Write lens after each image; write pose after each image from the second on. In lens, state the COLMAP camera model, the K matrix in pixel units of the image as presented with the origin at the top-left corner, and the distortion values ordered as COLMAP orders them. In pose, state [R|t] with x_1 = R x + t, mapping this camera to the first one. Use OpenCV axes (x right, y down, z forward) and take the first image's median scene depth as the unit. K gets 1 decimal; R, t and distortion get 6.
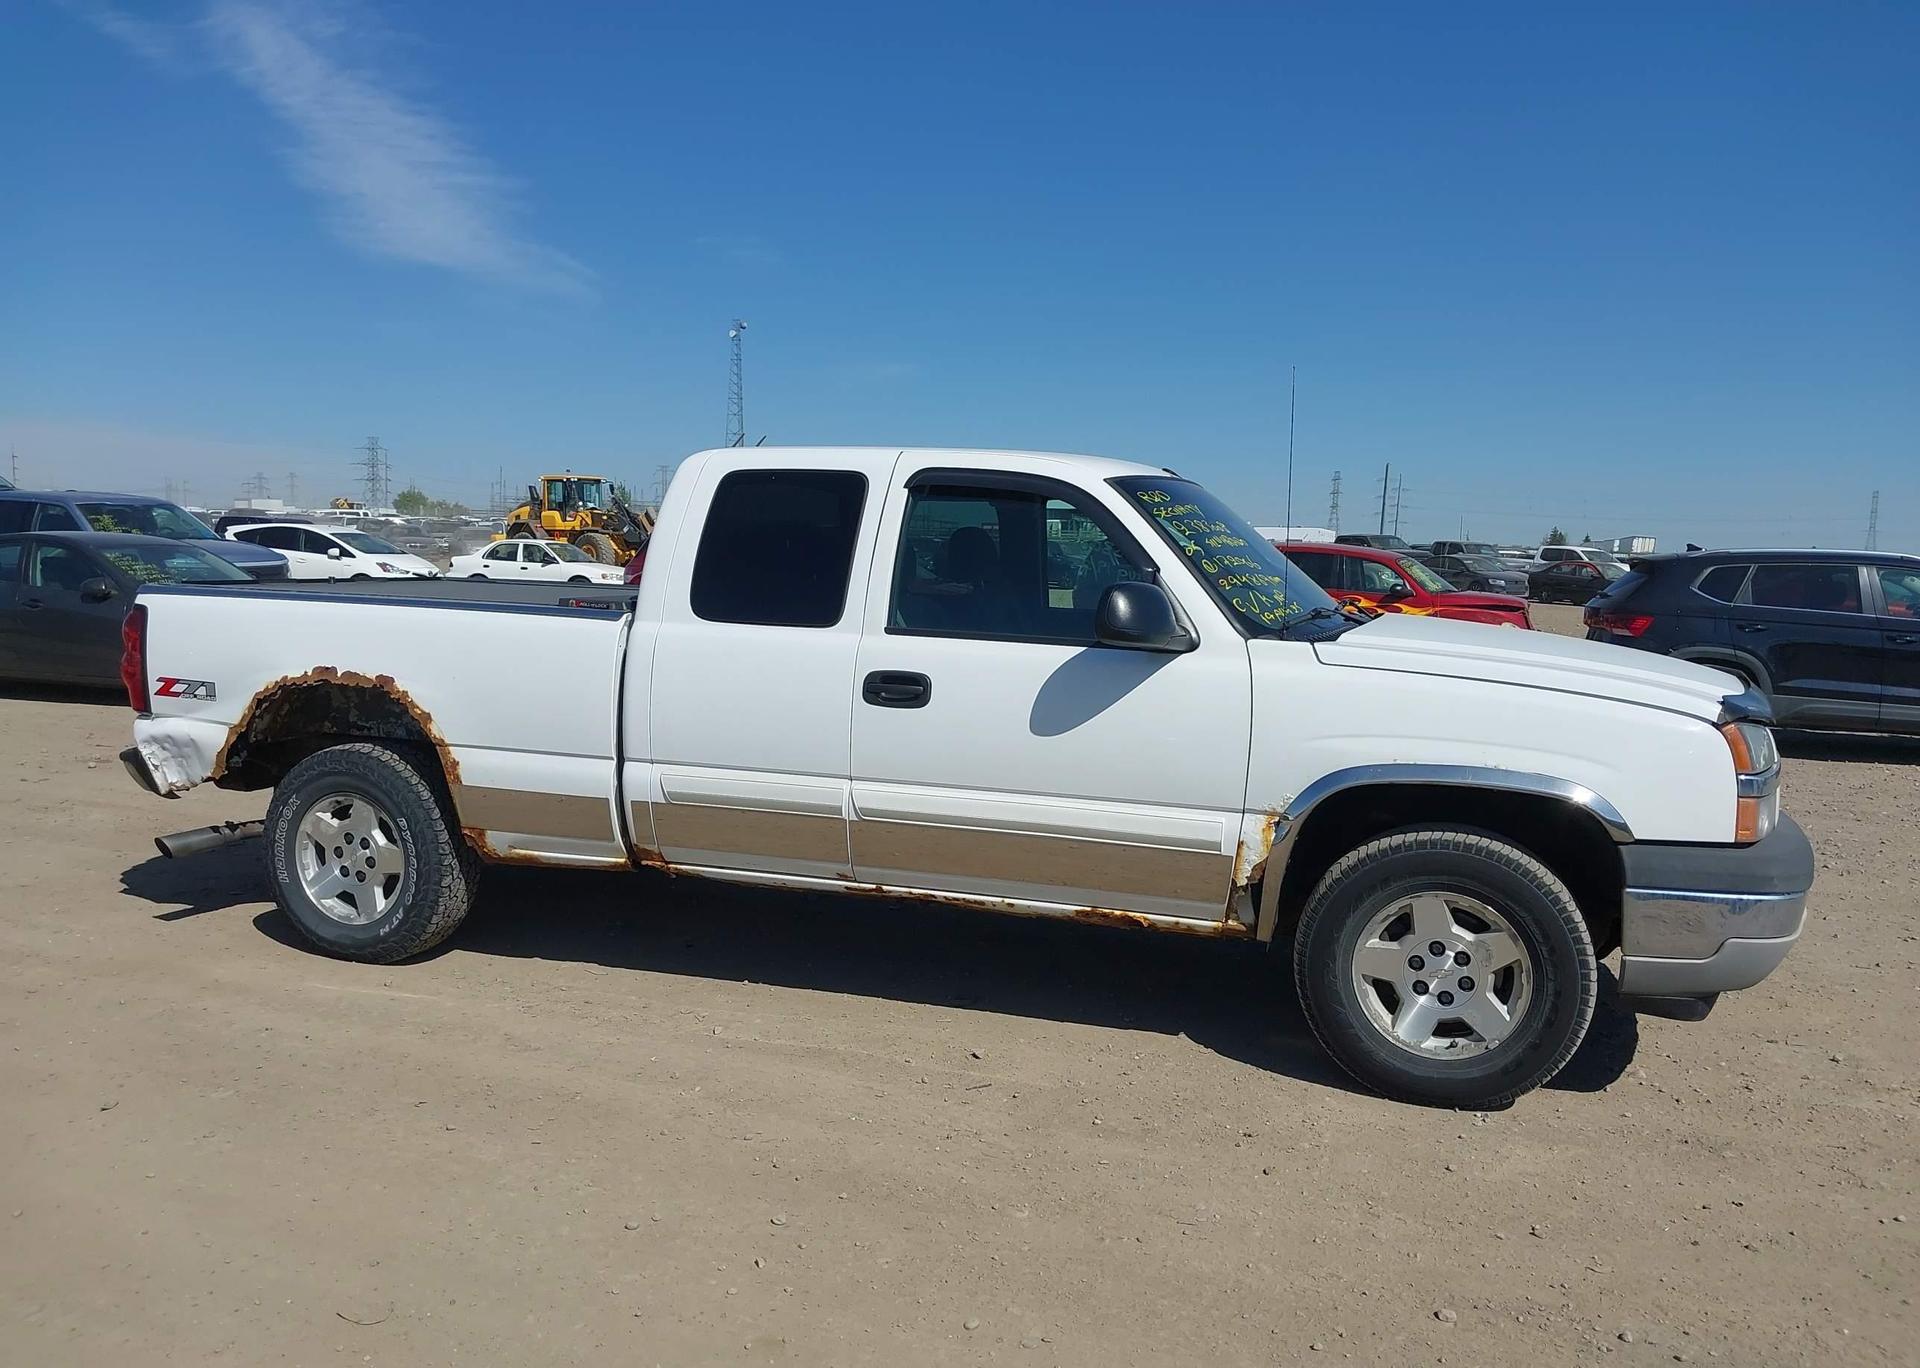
lens RADIAL K [[1491.8, 0, 960.0], [0, 1491.8, 684.0], [0, 0, 1]] dist [0.170324, -0.374335]
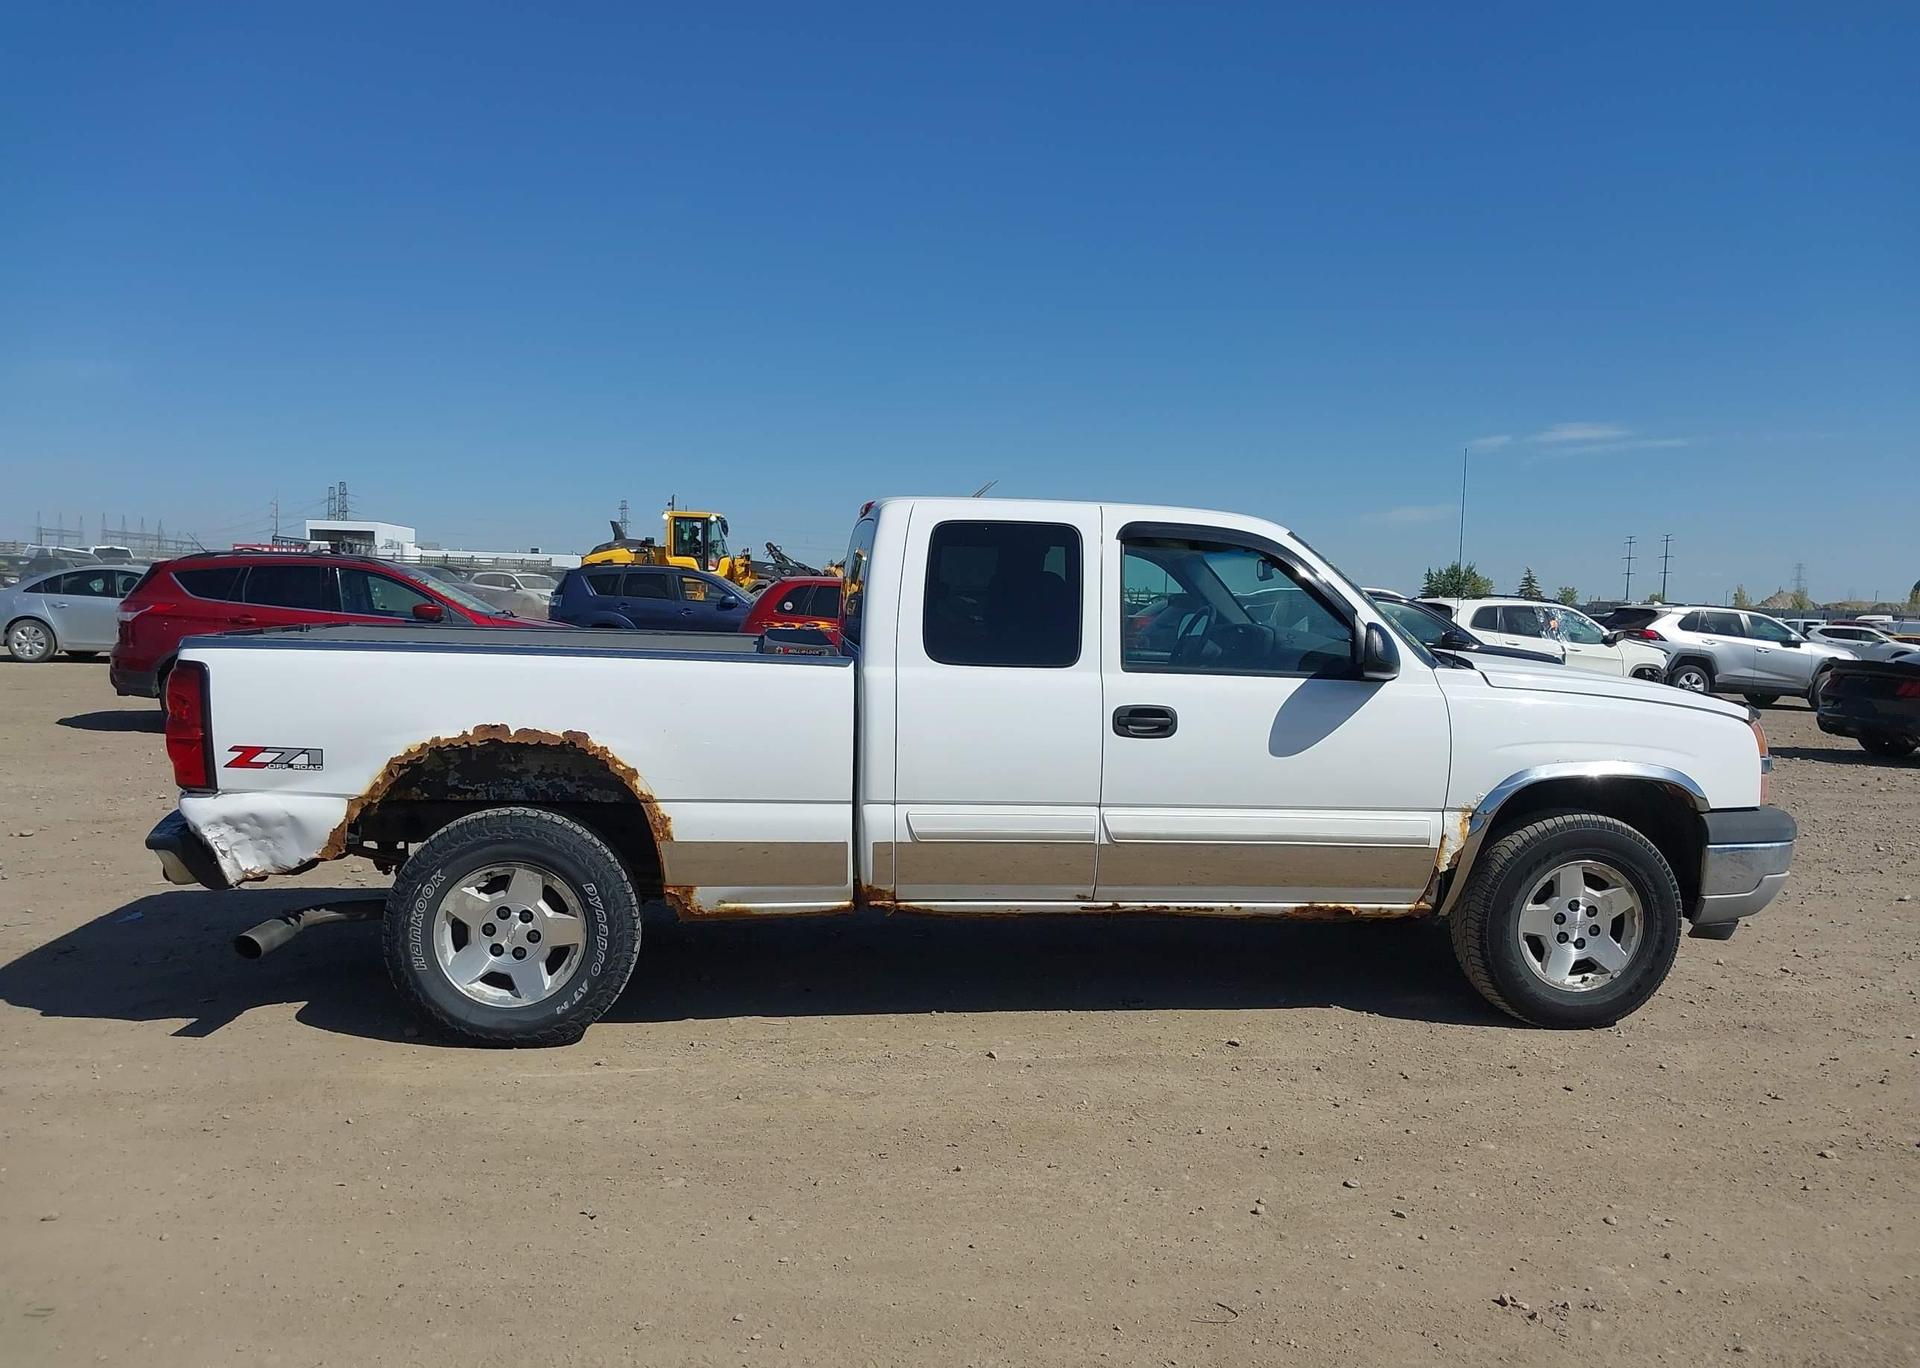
lens RADIAL K [[1496.3, 0, 972.2], [0, 1496.3, 671.0], [0, 0, 1]] dist [0.186761, -0.510242]
pose [[0.892136, -0.025728, 0.451034, -0.617358], [0.038297, 0.999090, -0.018759, -0.016866], [-0.450141, 0.034009, 0.892310, 0.062141]]
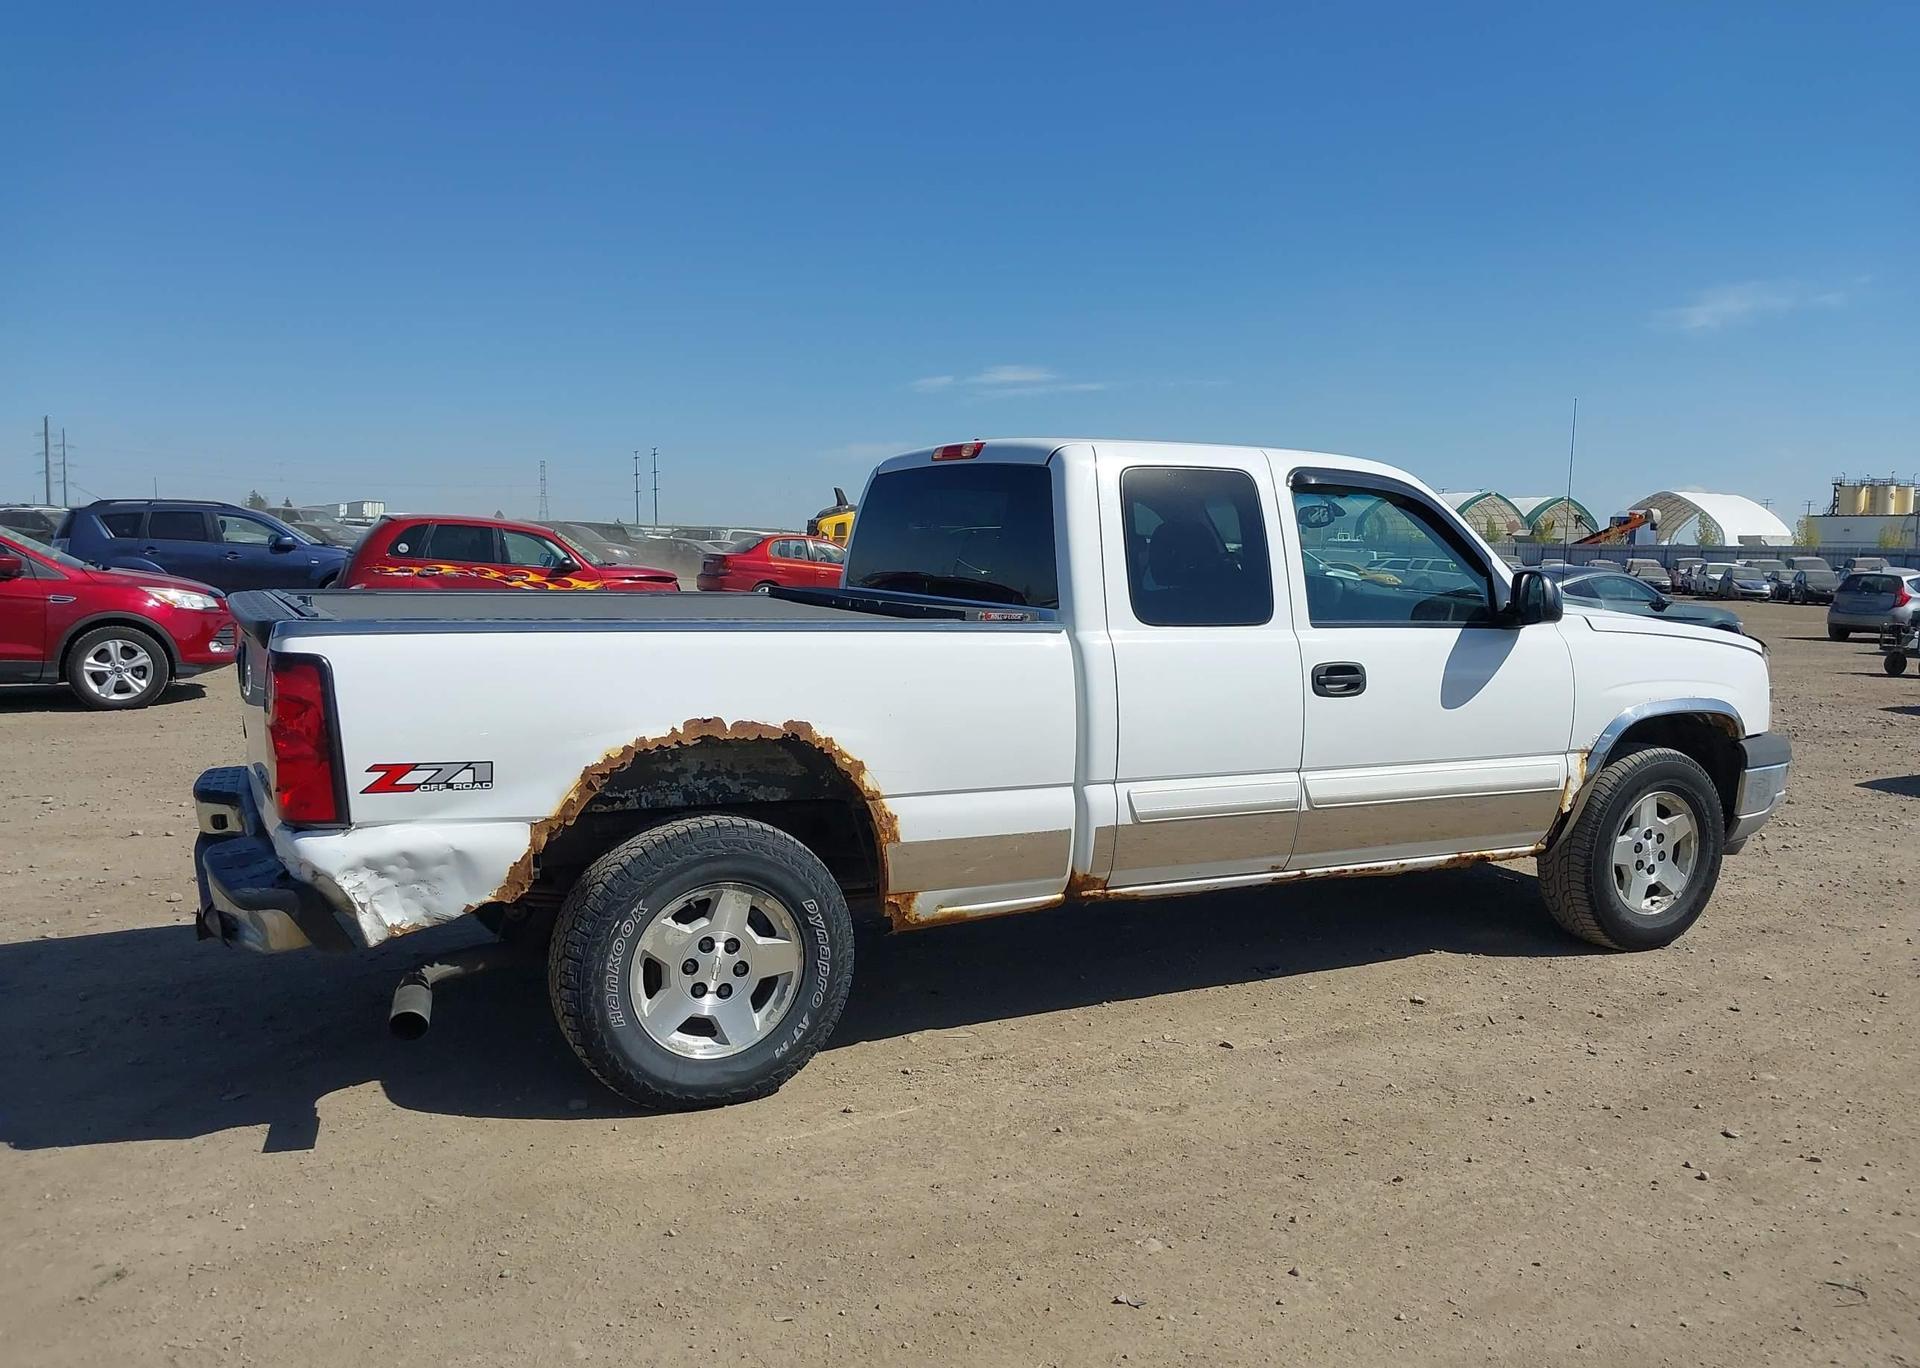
lens RADIAL K [[1496.3, 0, 972.2], [0, 1496.3, 671.0], [0, 0, 1]] dist [0.186761, -0.510242]
pose [[0.684279, -0.078351, 0.724999, -0.931760], [0.067465, 0.996749, 0.044044, -0.063111], [-0.726093, 0.018774, 0.687340, 0.429180]]
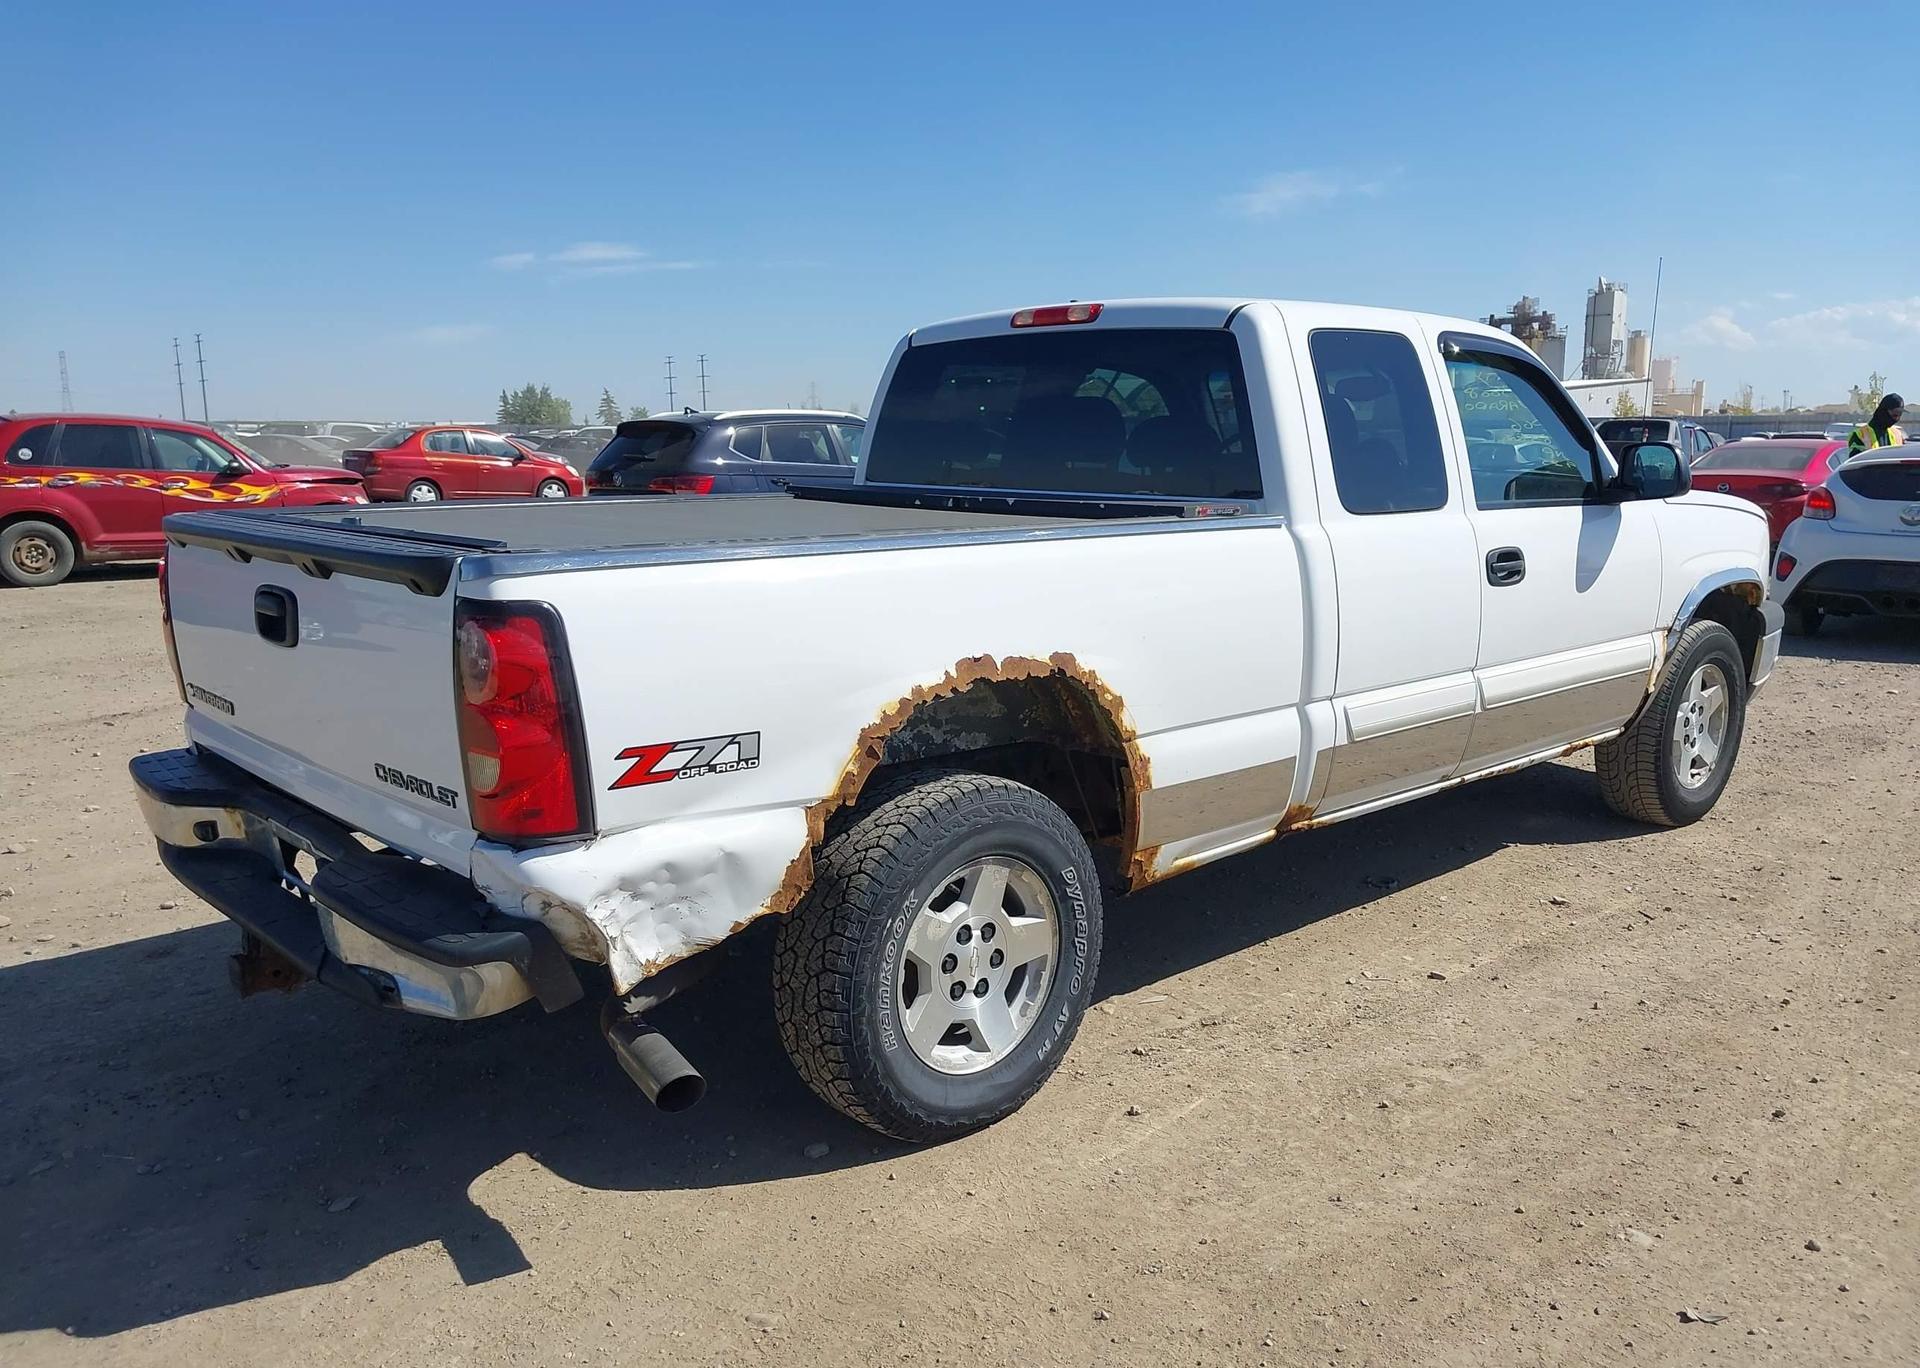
lens RADIAL K [[1491.8, 0, 960.0], [0, 1491.8, 684.0], [0, 0, 1]] dist [0.170324, -0.374335]
pose [[0.479316, -0.176038, 0.859806, -0.993561], [0.098590, 0.984276, 0.146562, -0.093226], [-0.872087, 0.014519, 0.489135, 0.781656]]
